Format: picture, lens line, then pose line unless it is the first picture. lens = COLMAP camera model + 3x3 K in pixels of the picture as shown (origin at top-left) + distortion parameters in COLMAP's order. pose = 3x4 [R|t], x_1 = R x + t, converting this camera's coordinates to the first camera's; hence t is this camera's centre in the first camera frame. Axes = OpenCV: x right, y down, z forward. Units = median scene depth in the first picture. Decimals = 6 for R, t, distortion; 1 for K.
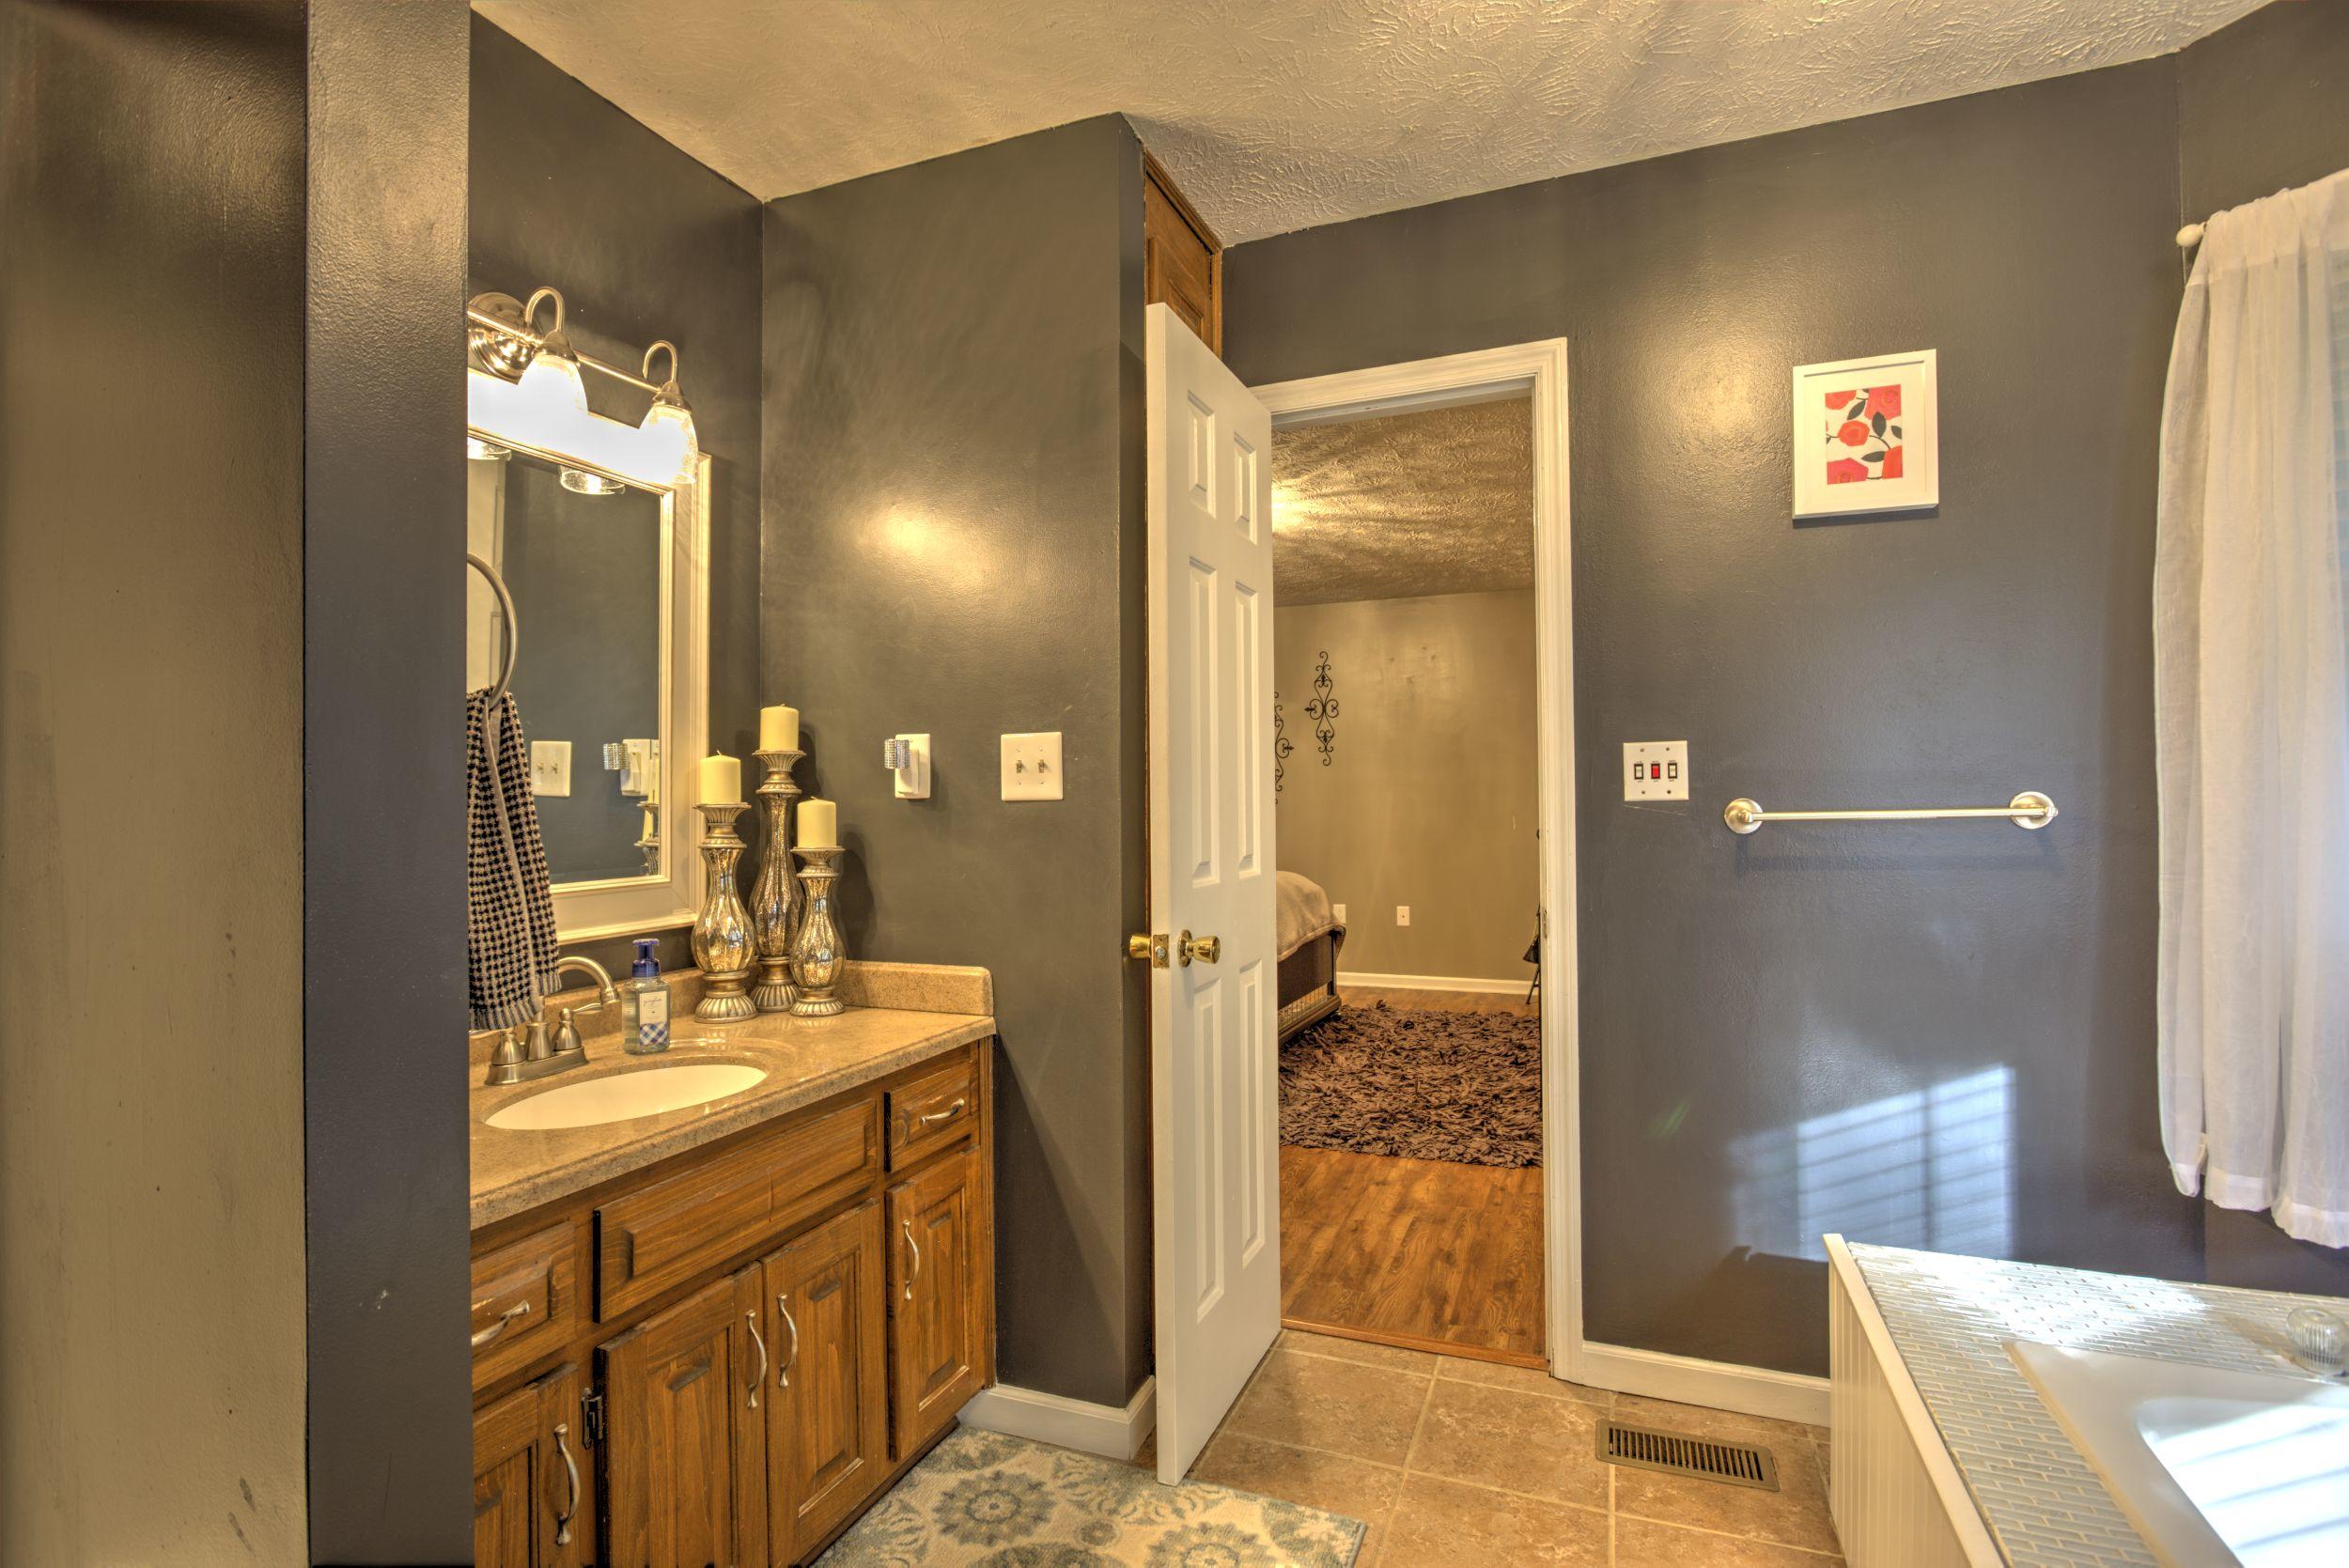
lens RADIAL K [[1111.9, 0, 1182.4], [0, 1111.9, 789.6], [0, 0, 1]] dist [-0.012831, 0.003149]
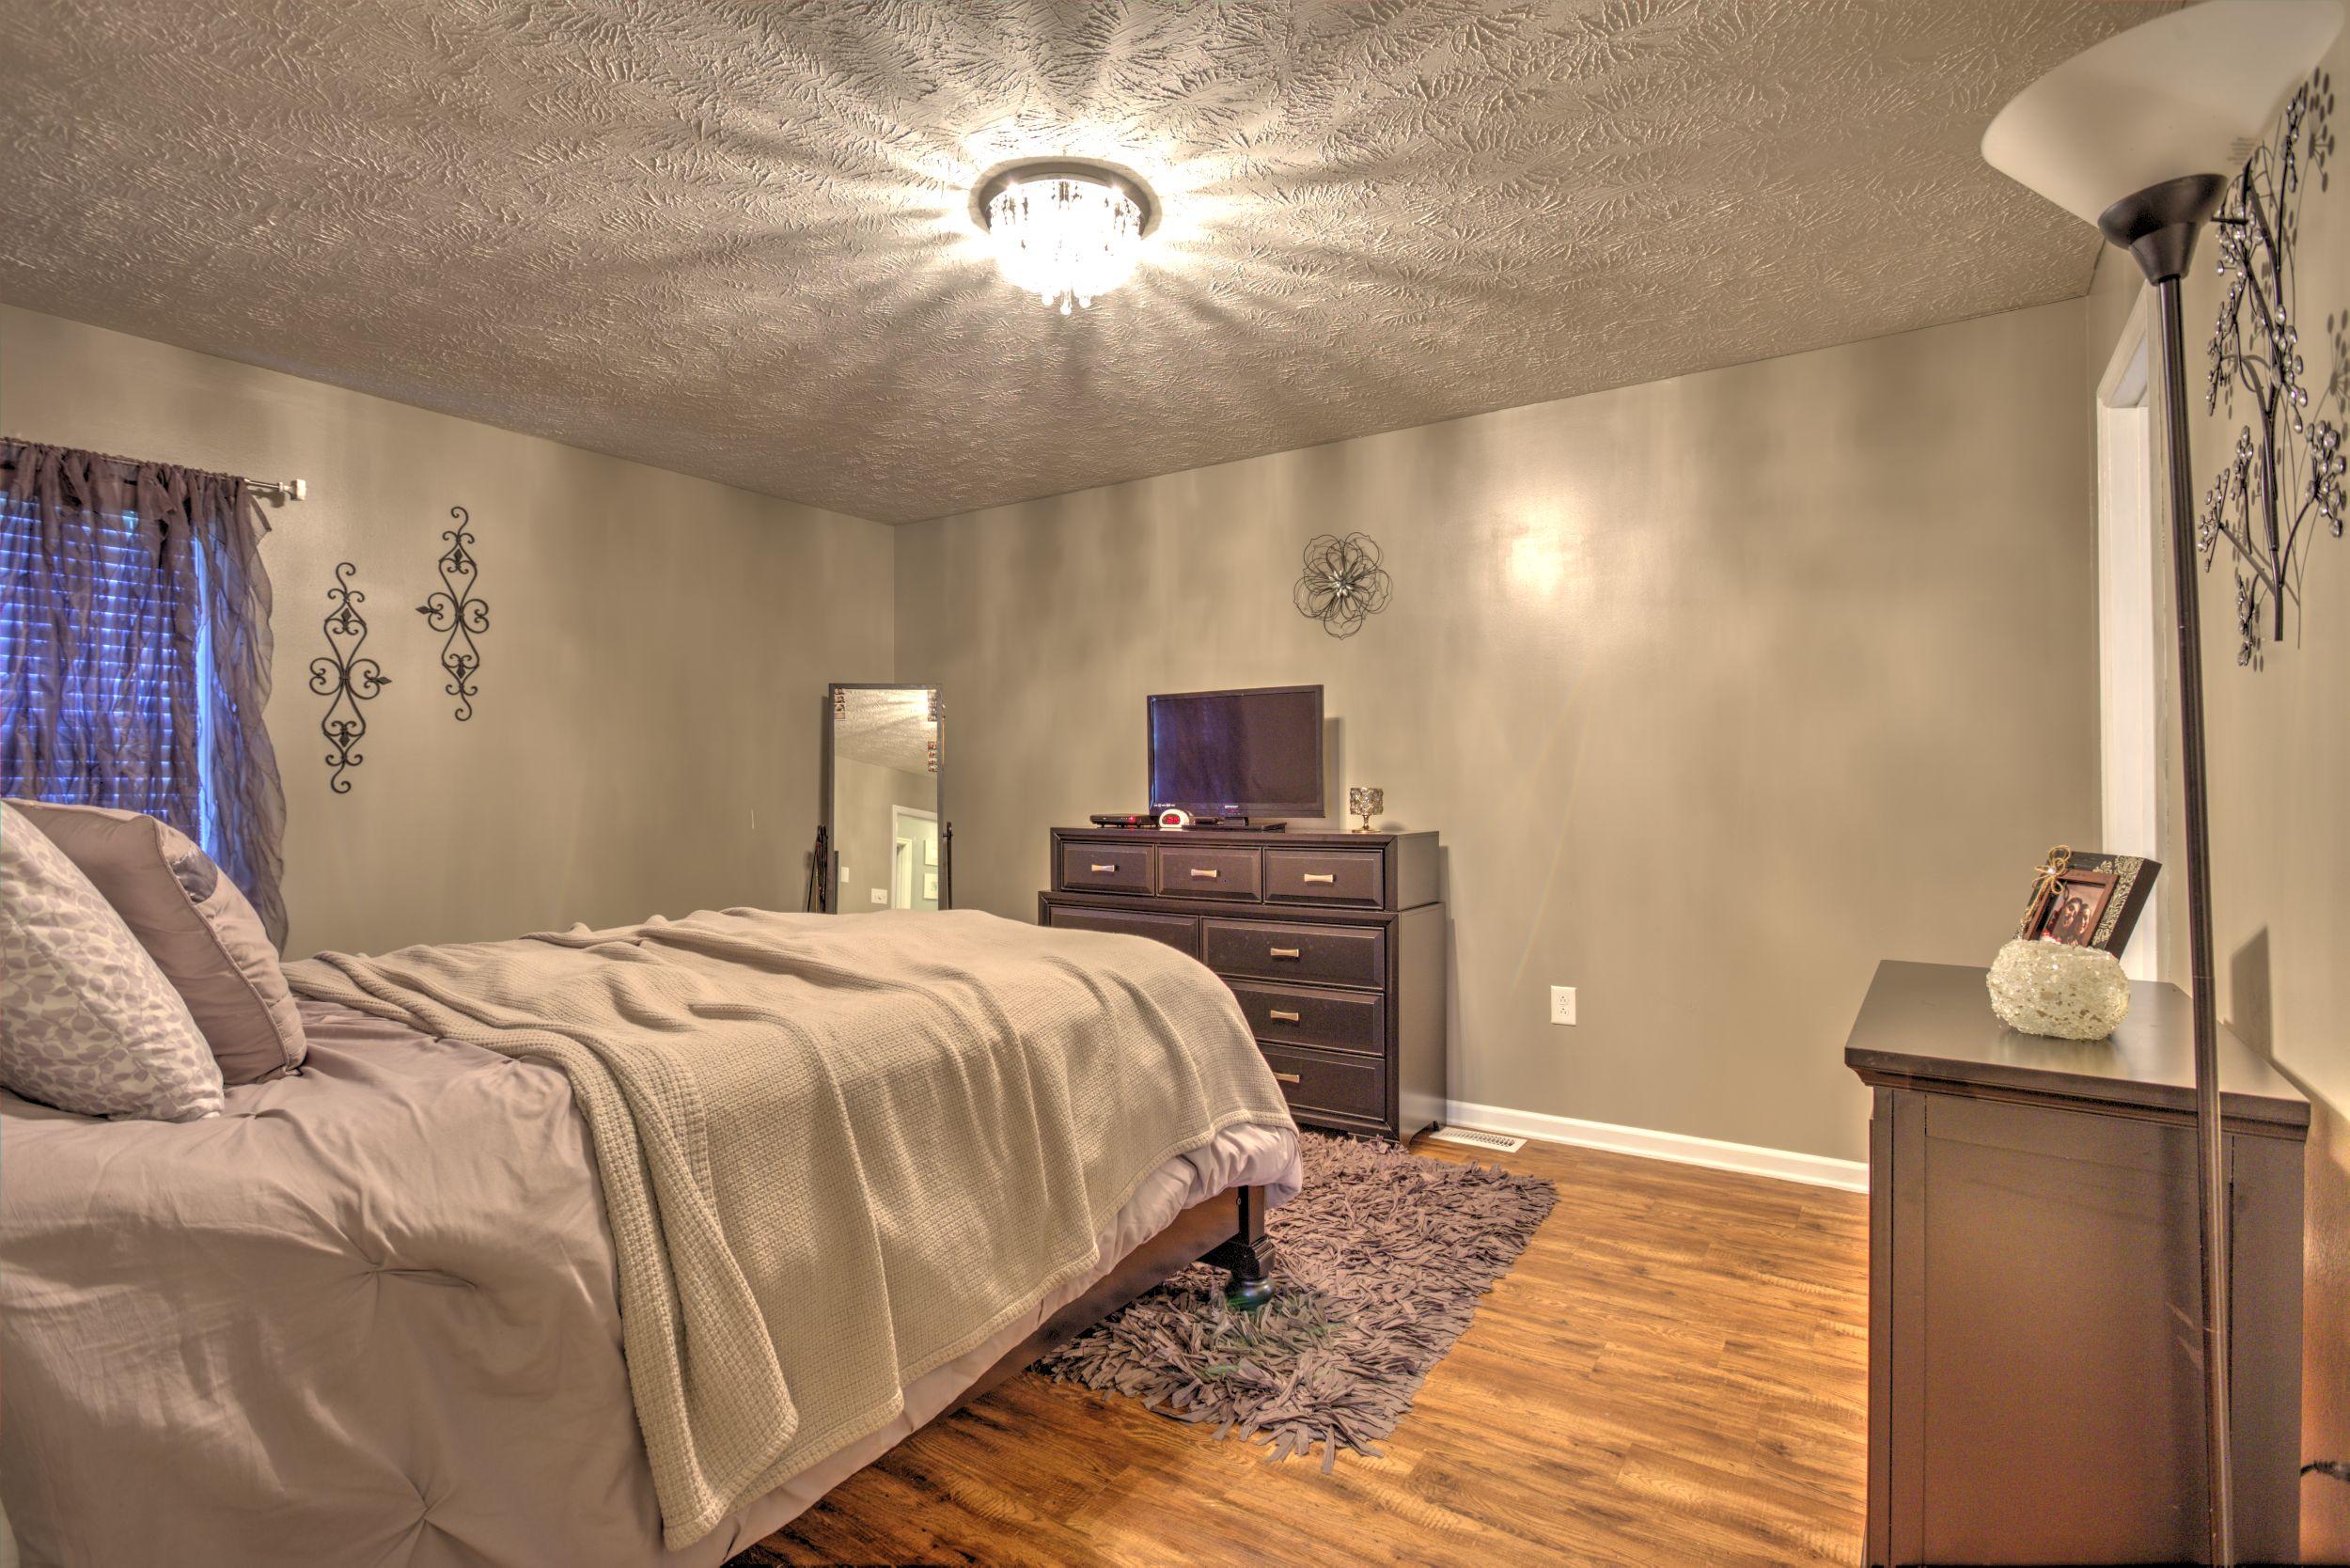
lens RADIAL K [[1112.5, 0, 1172.7], [0, 1112.5, 774.4], [0, 0, 1]] dist [-0.012831, 0.003149]
pose [[0.223384, 0.023895, 0.974438, -1.080402], [-0.007706, 0.999712, -0.022748, 0.047630], [-0.974700, -0.002428, 0.223504, 1.889350]]
